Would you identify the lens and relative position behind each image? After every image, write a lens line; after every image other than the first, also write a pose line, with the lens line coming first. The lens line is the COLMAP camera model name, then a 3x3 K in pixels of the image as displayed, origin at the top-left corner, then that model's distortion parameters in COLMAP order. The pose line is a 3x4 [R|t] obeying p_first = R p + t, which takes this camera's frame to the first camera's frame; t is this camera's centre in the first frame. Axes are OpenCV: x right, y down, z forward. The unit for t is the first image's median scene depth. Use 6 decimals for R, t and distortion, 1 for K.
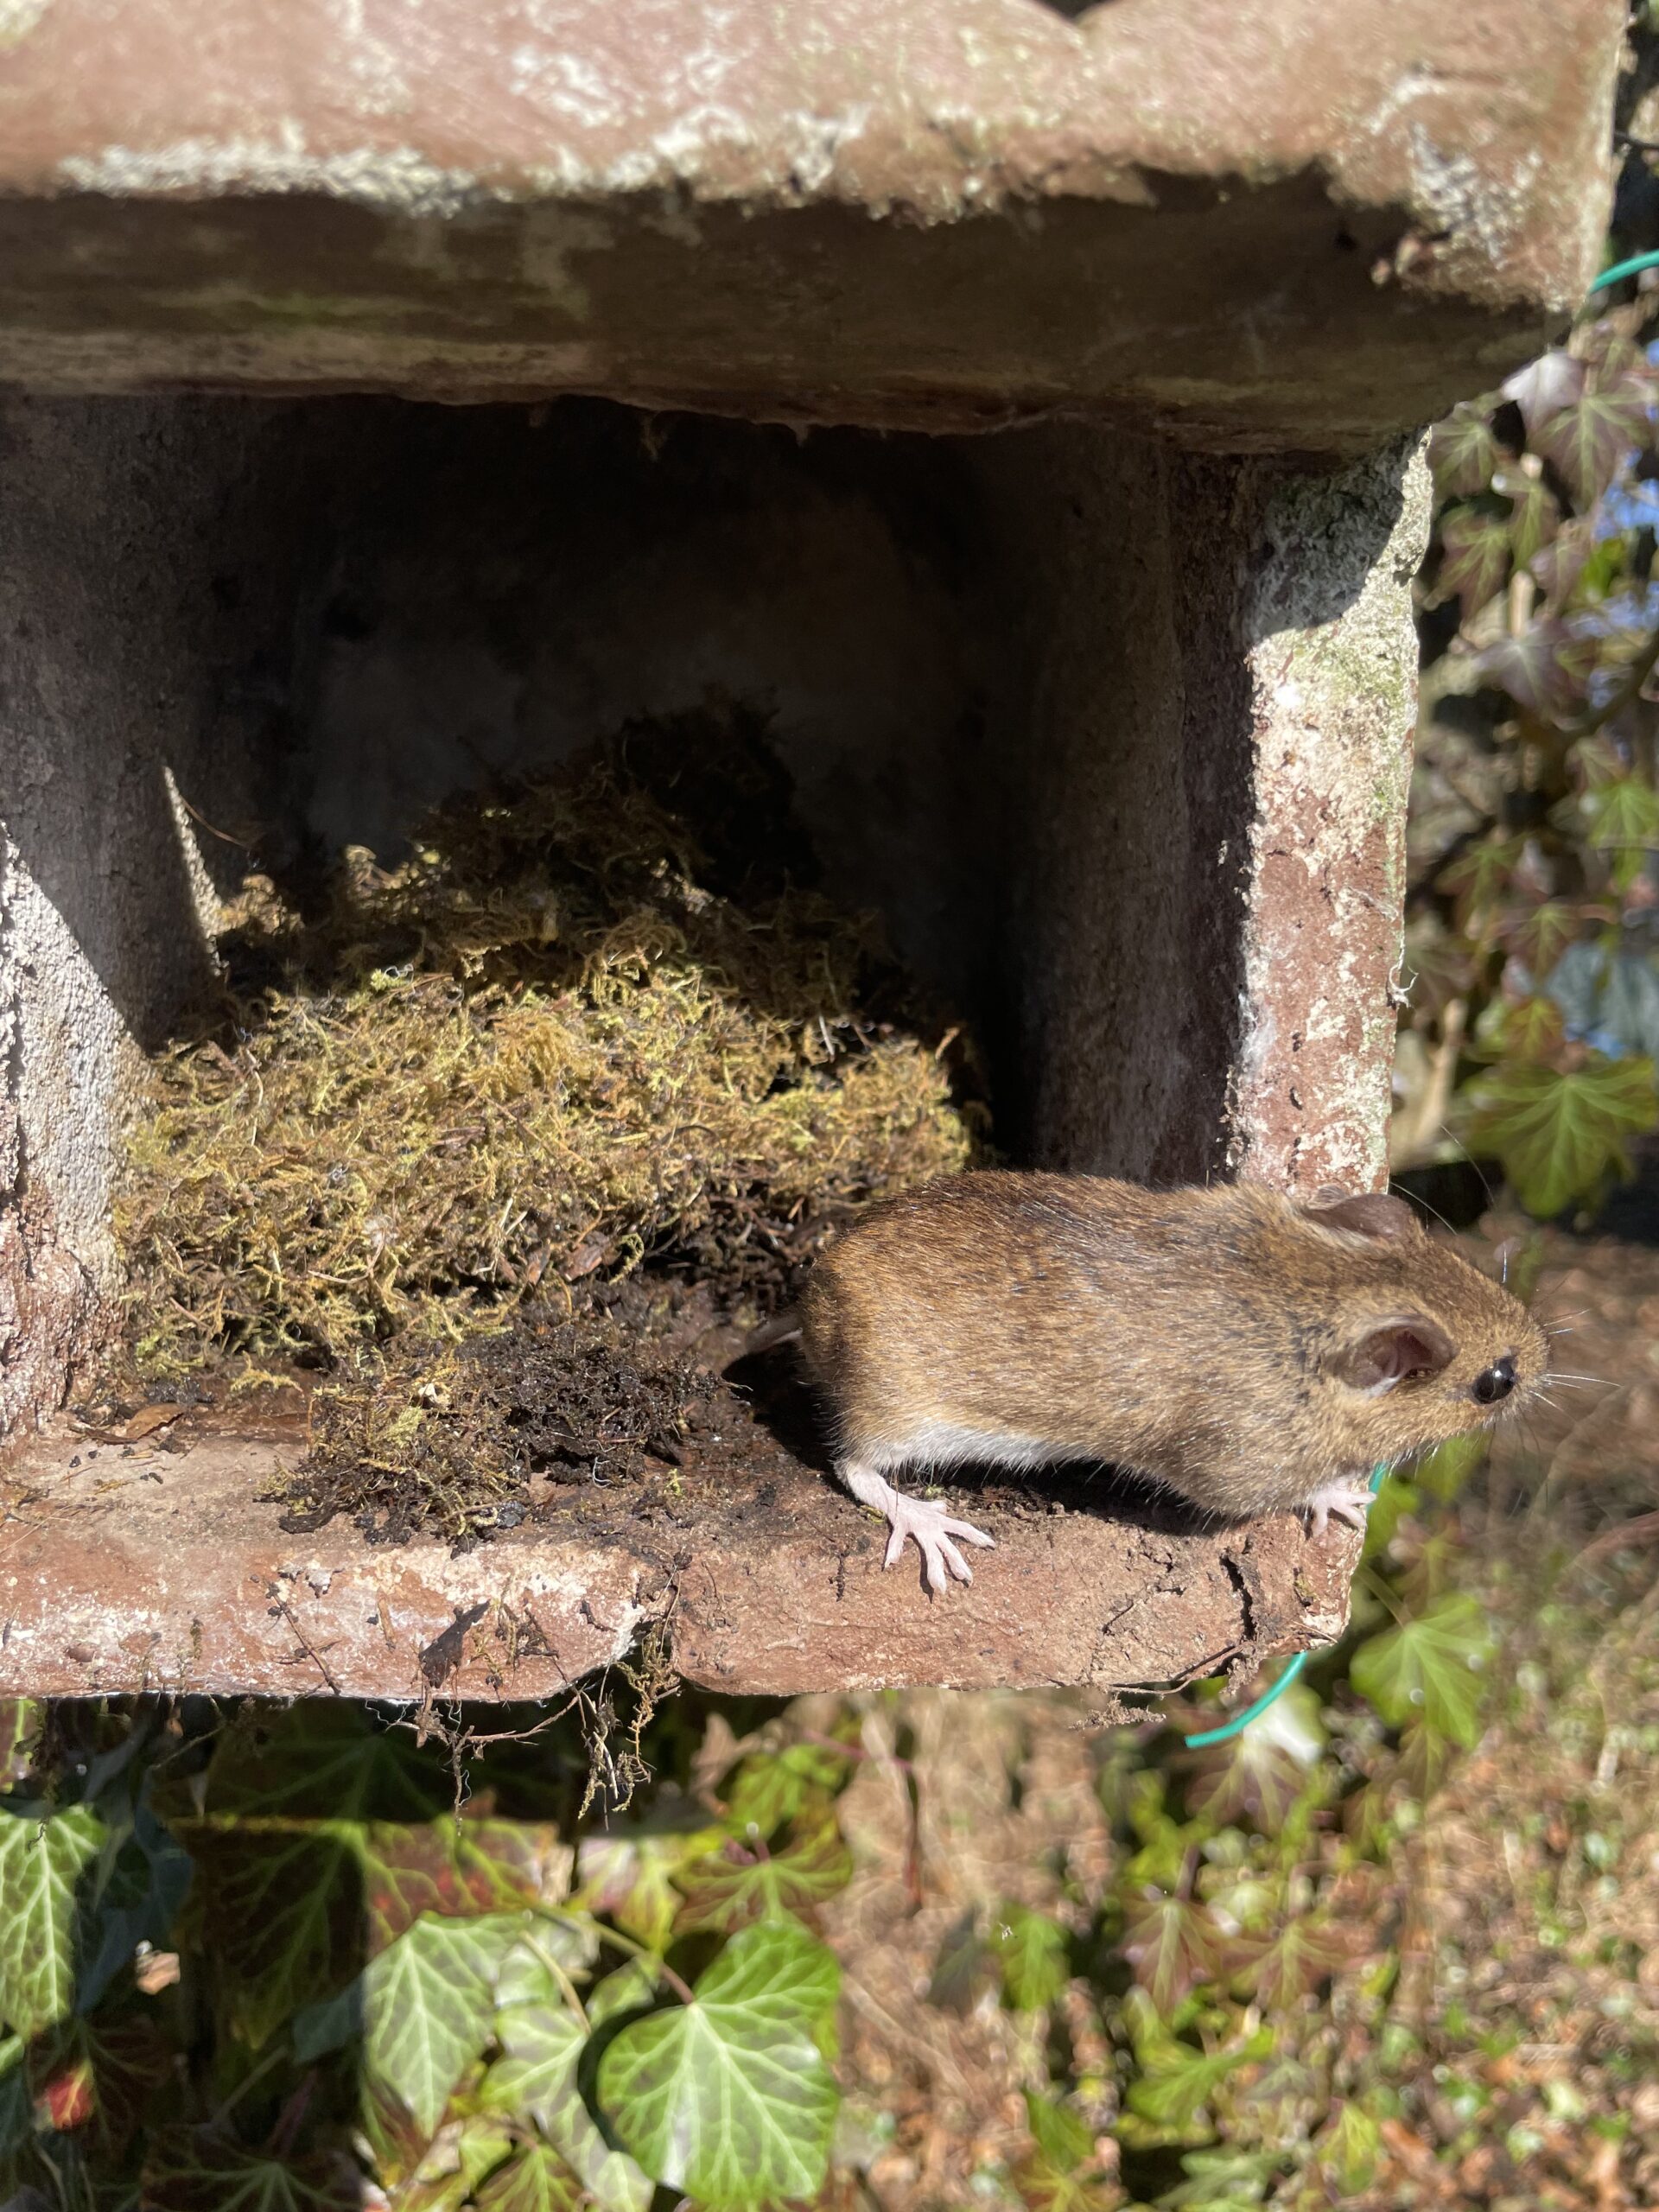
lens RADIAL K [[1666.5, 0, 829.5], [0, 1666.5, 1106.0], [0, 0, 1]] dist [0.056311, -0.088100]
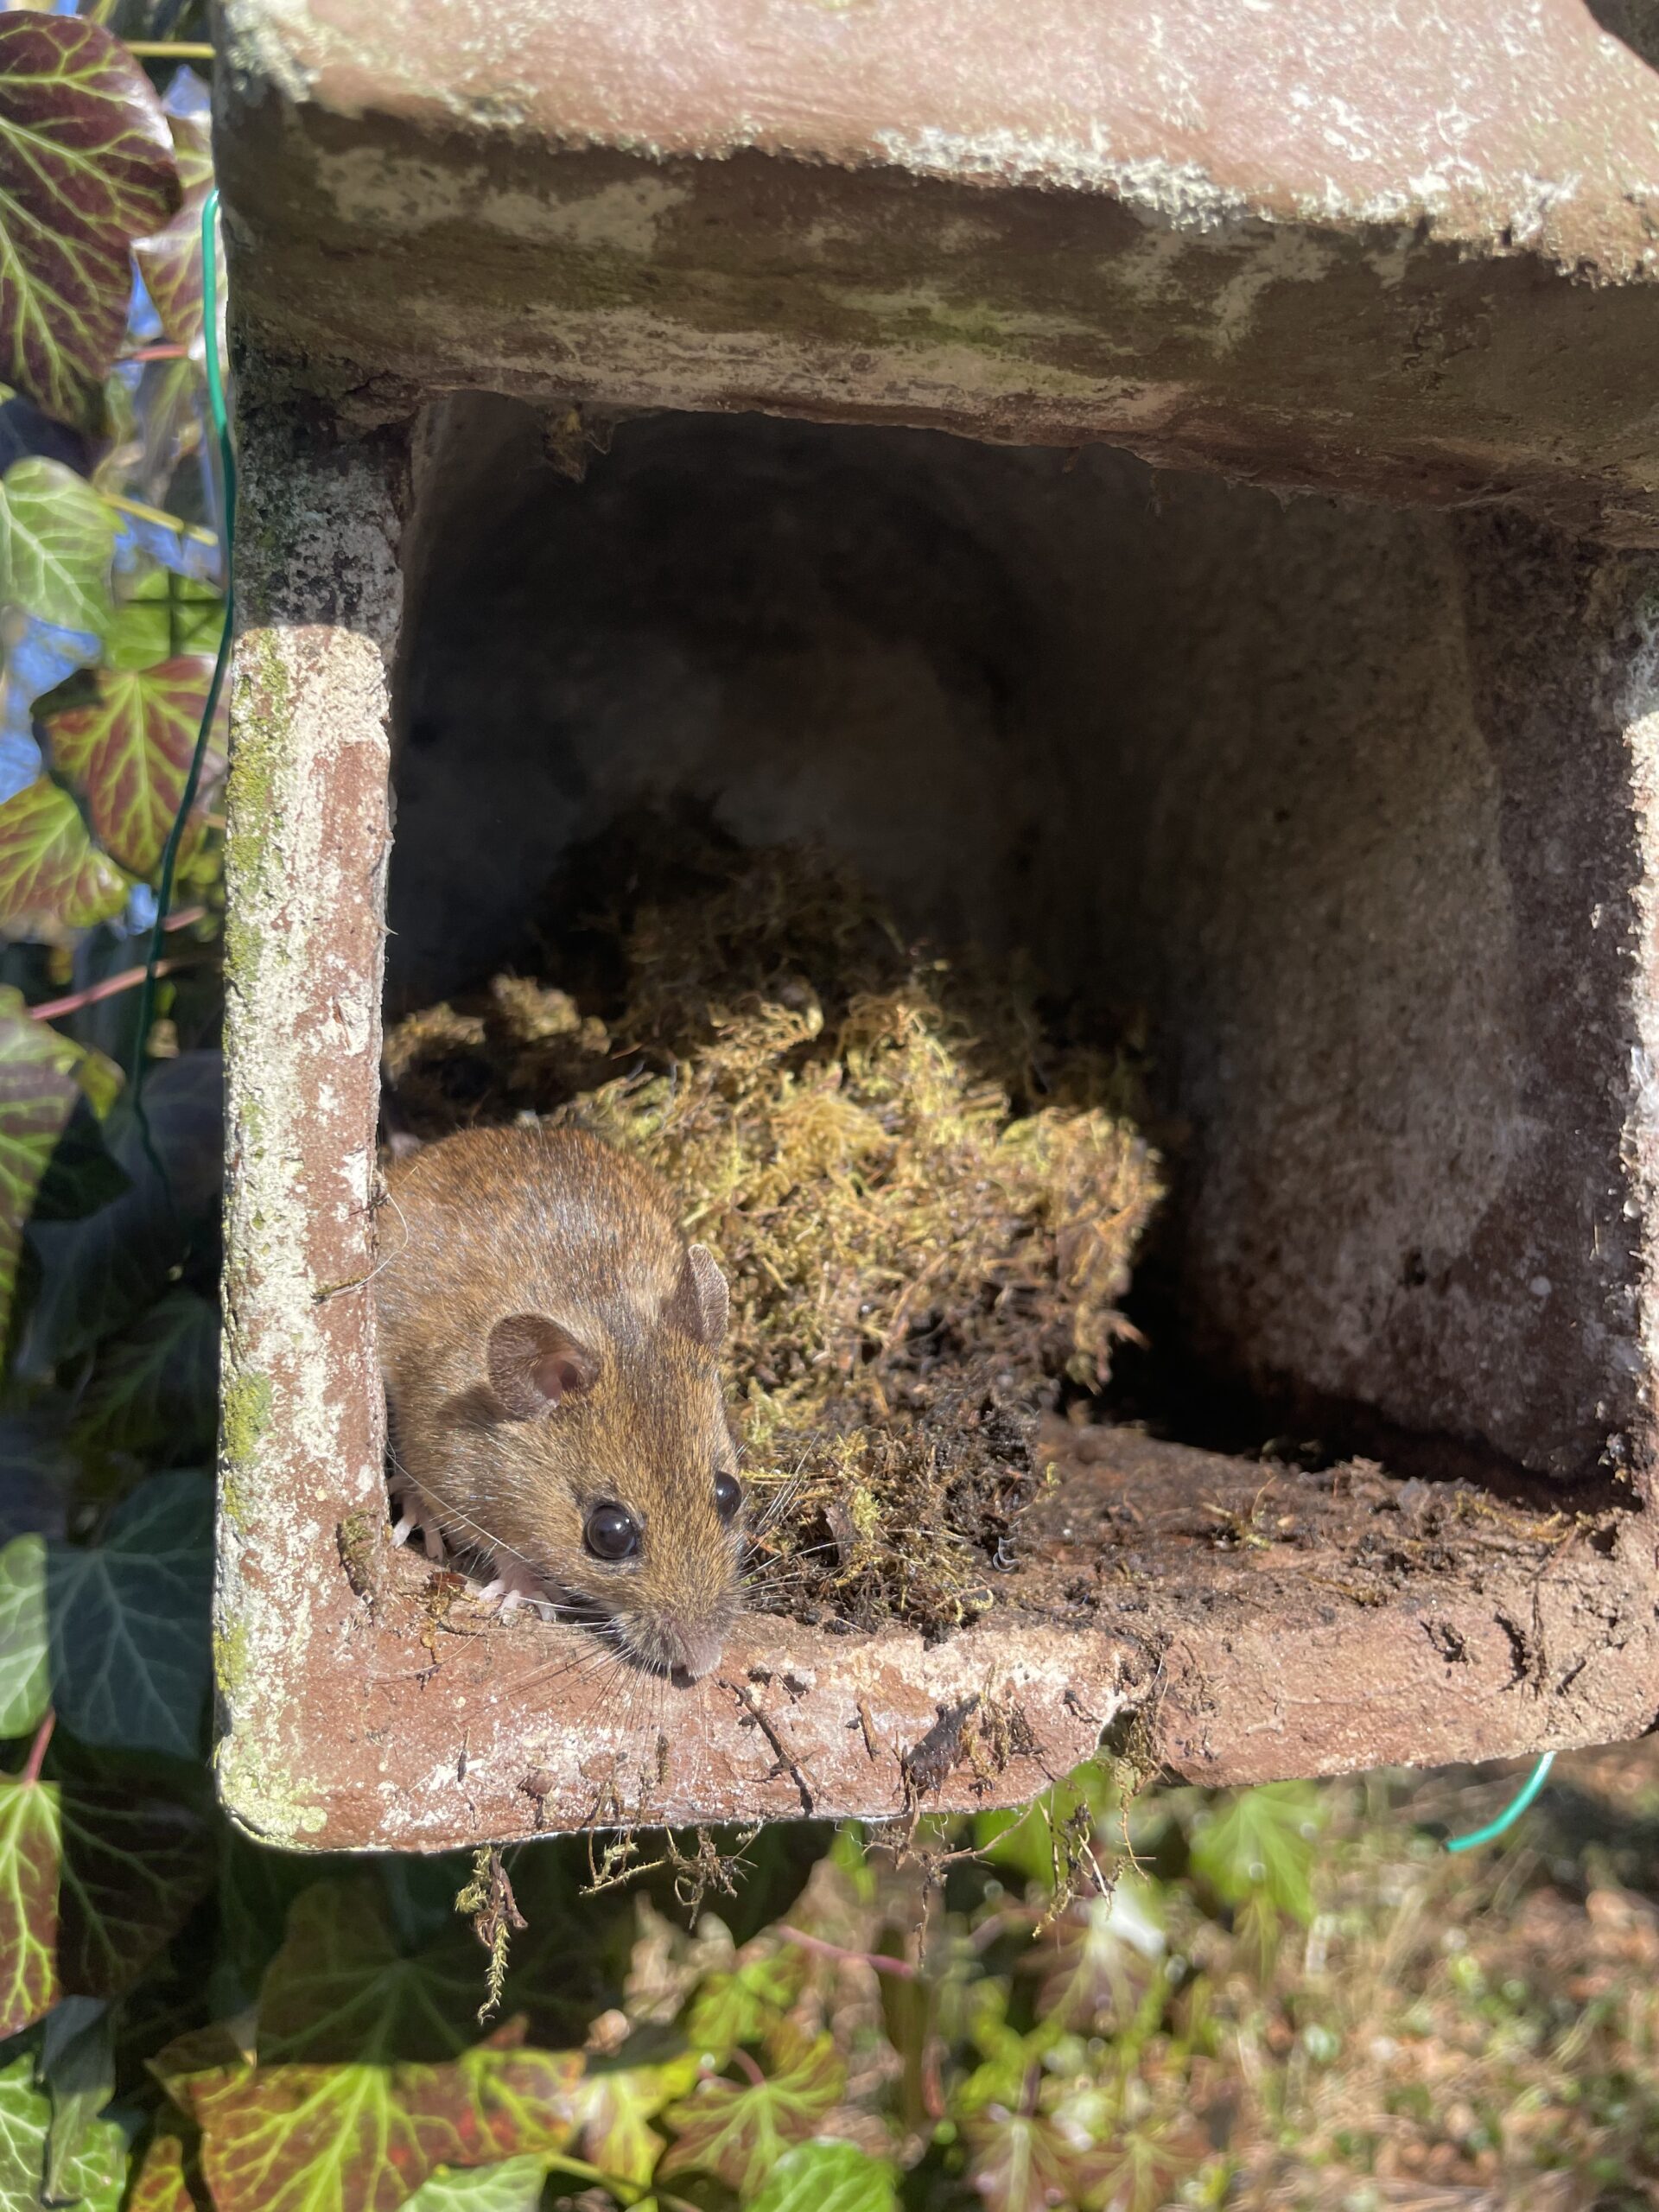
lens RADIAL K [[1682.3, 0, 829.9], [0, 1682.3, 1081.2], [0, 0, 1]] dist [0.043682, -0.079968]
pose [[0.982973, 0.001844, 0.183742, -0.447350], [0.022515, 0.991206, -0.130398, 0.081033], [-0.182367, 0.132314, 0.974287, 0.070396]]
